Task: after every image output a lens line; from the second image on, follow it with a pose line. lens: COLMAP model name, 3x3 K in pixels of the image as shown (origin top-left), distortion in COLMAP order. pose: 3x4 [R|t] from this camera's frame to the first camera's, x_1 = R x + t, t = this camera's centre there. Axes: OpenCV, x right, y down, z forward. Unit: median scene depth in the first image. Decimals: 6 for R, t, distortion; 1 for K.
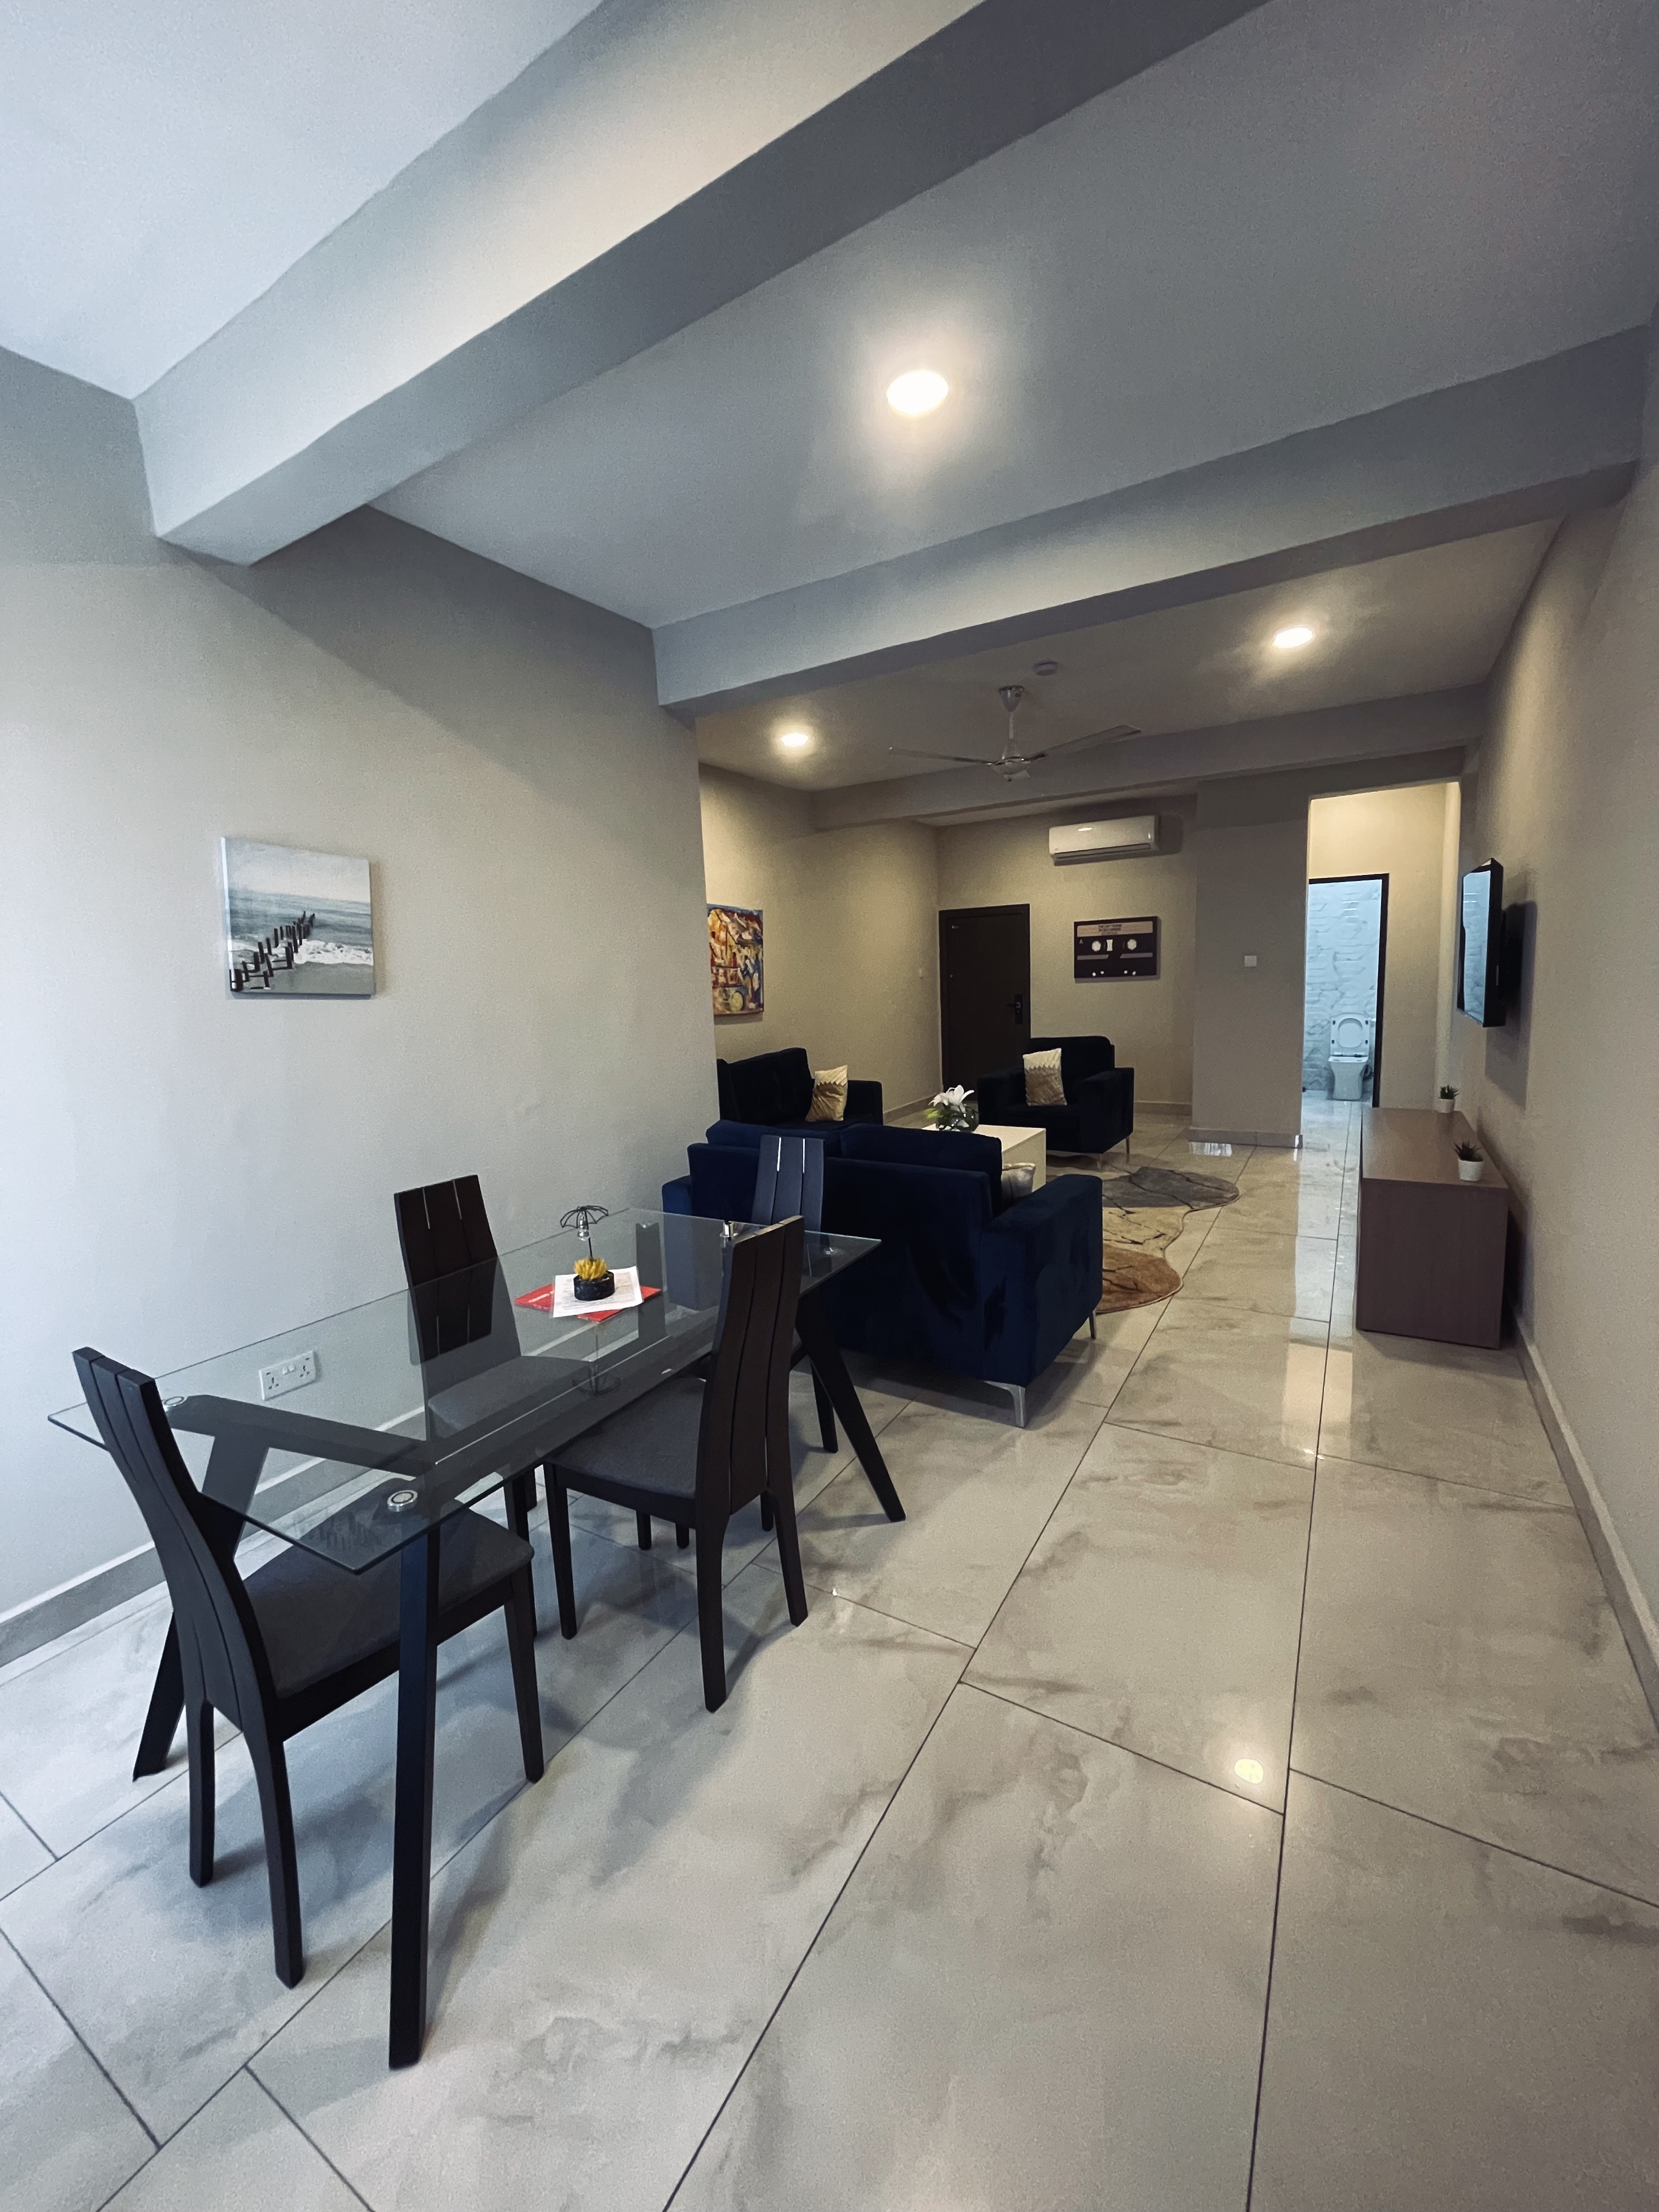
lens RADIAL K [[893.8, 0, 820.8], [0, 893.8, 1091.5], [0, 0, 1]] dist [0.001384, -0.000030]
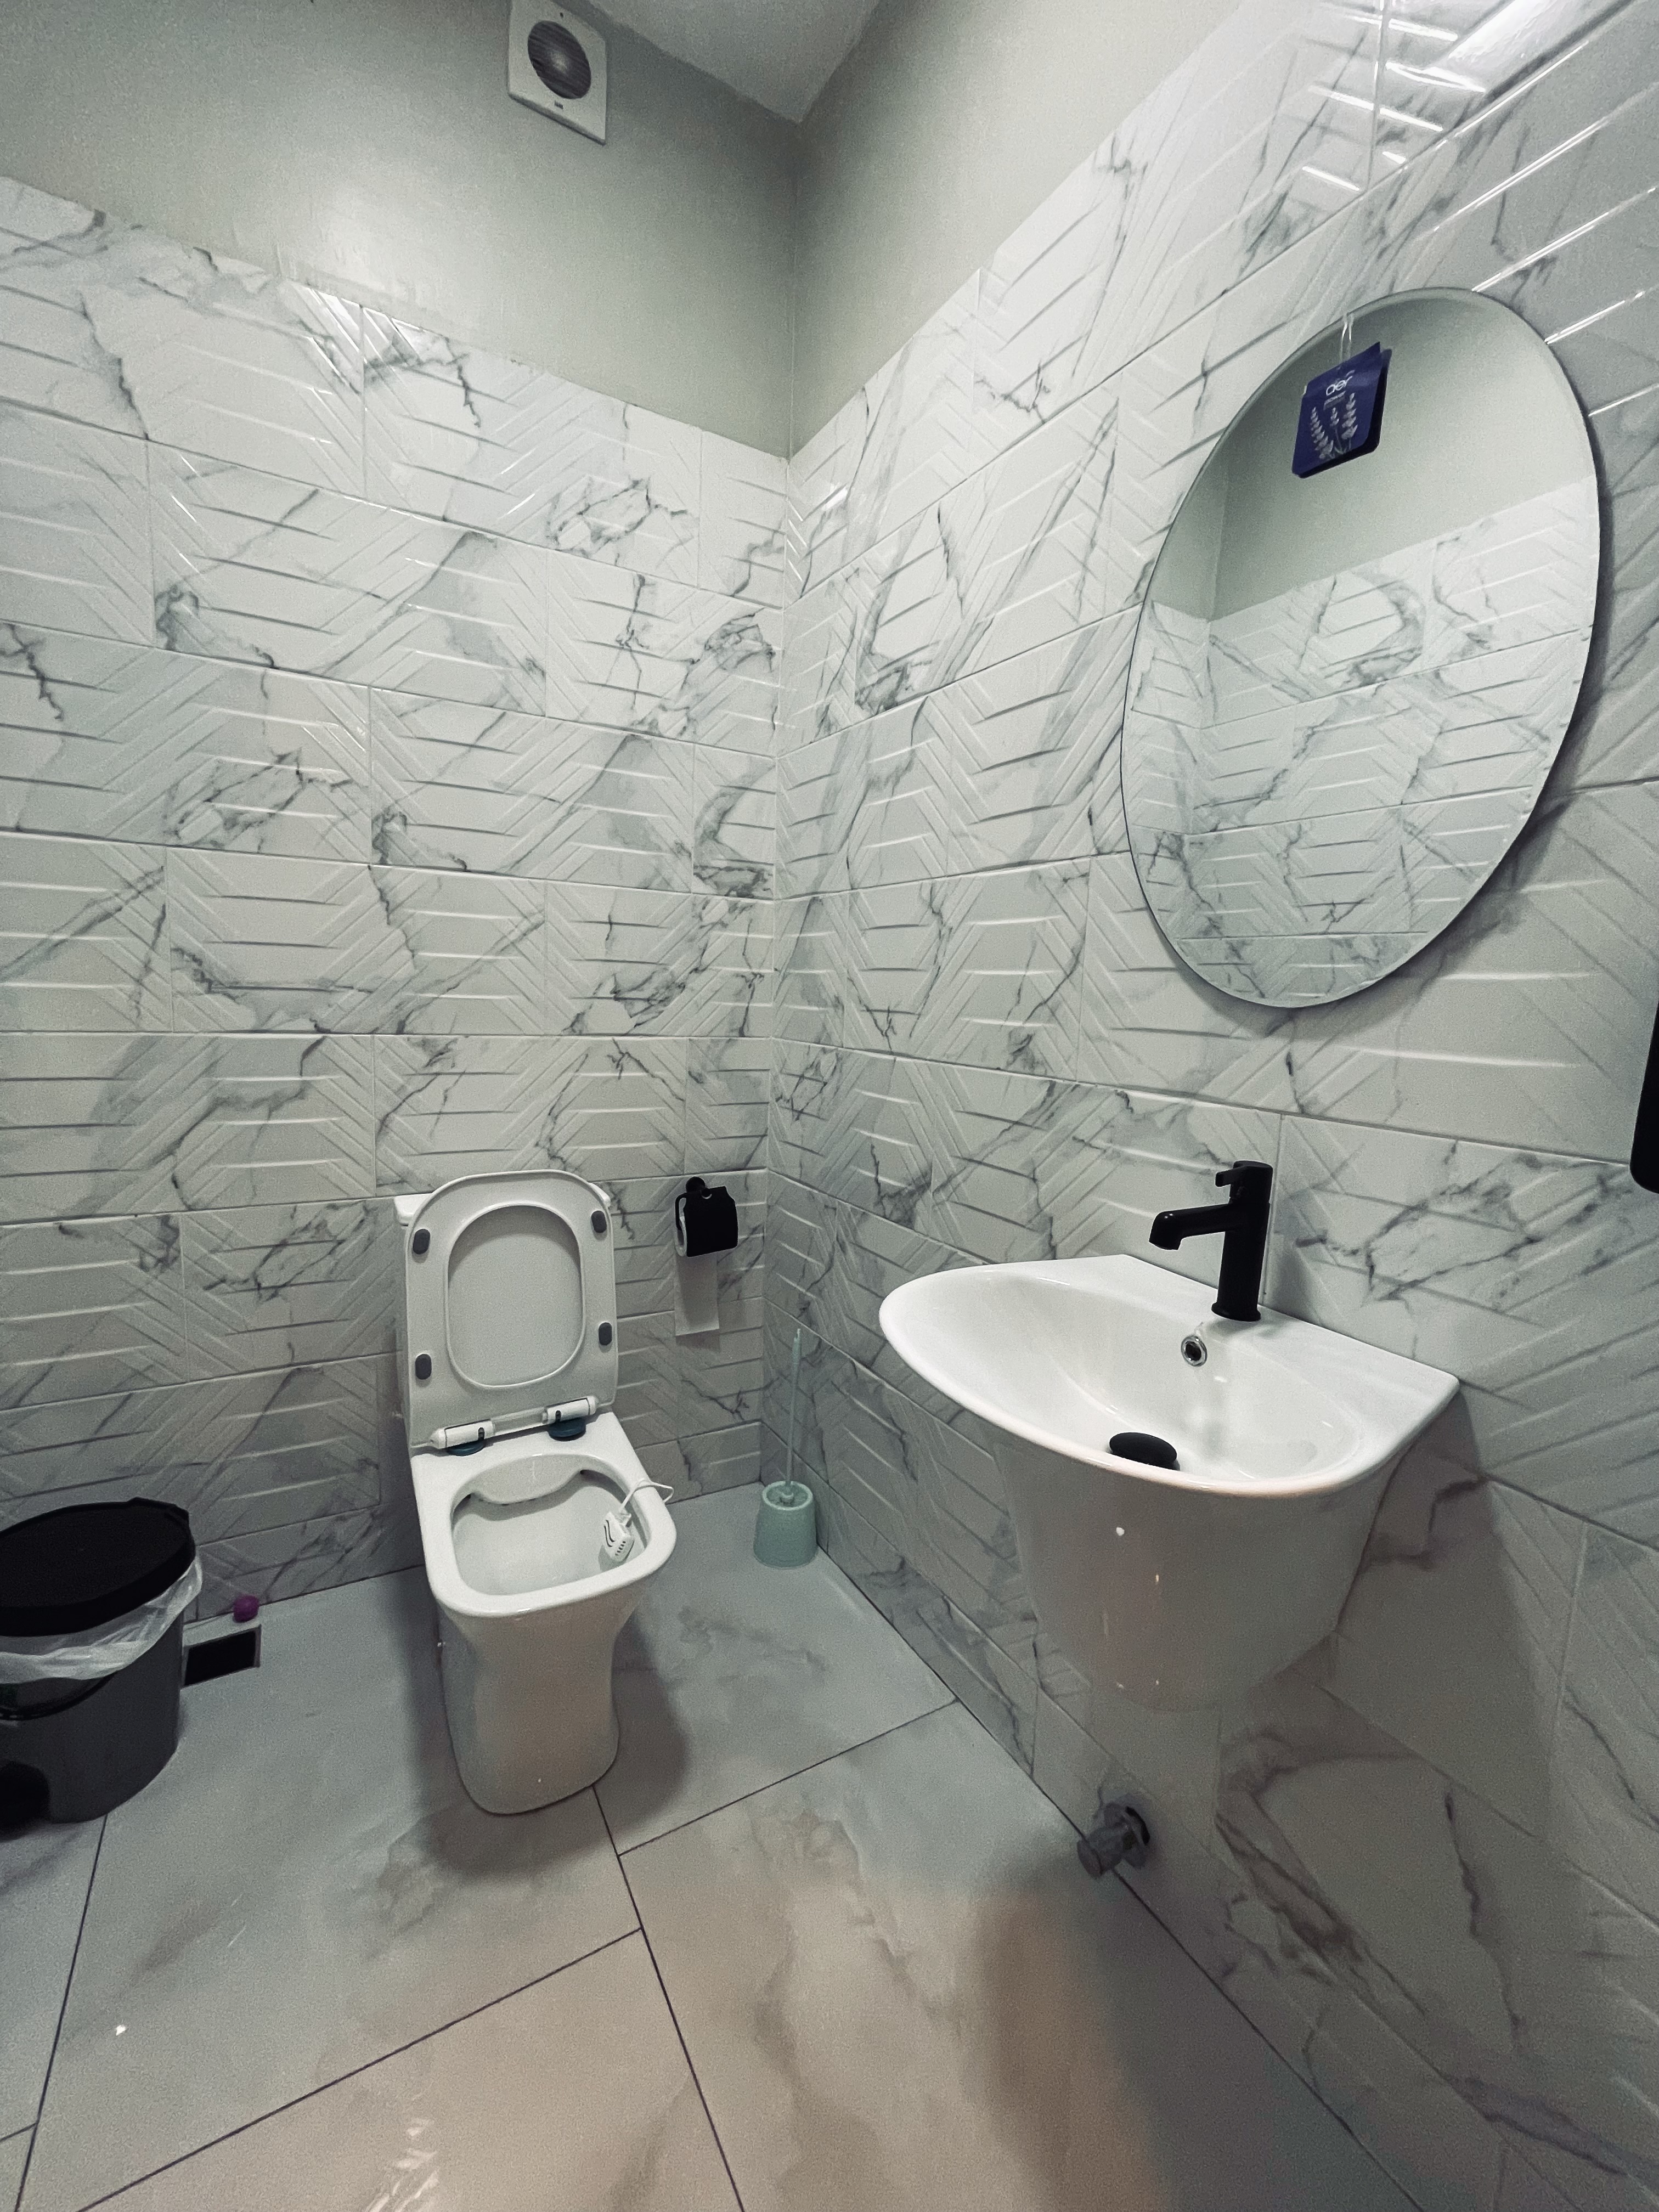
lens RADIAL K [[893.8, 0, 827.4], [0, 893.8, 1099.5], [0, 0, 1]] dist [0.001384, -0.000030]
pose [[0.472295, -0.043613, 0.880361, 0.657892], [0.056883, 0.998201, 0.018934, -0.141287], [-0.879603, 0.041135, 0.473927, 1.205431]]
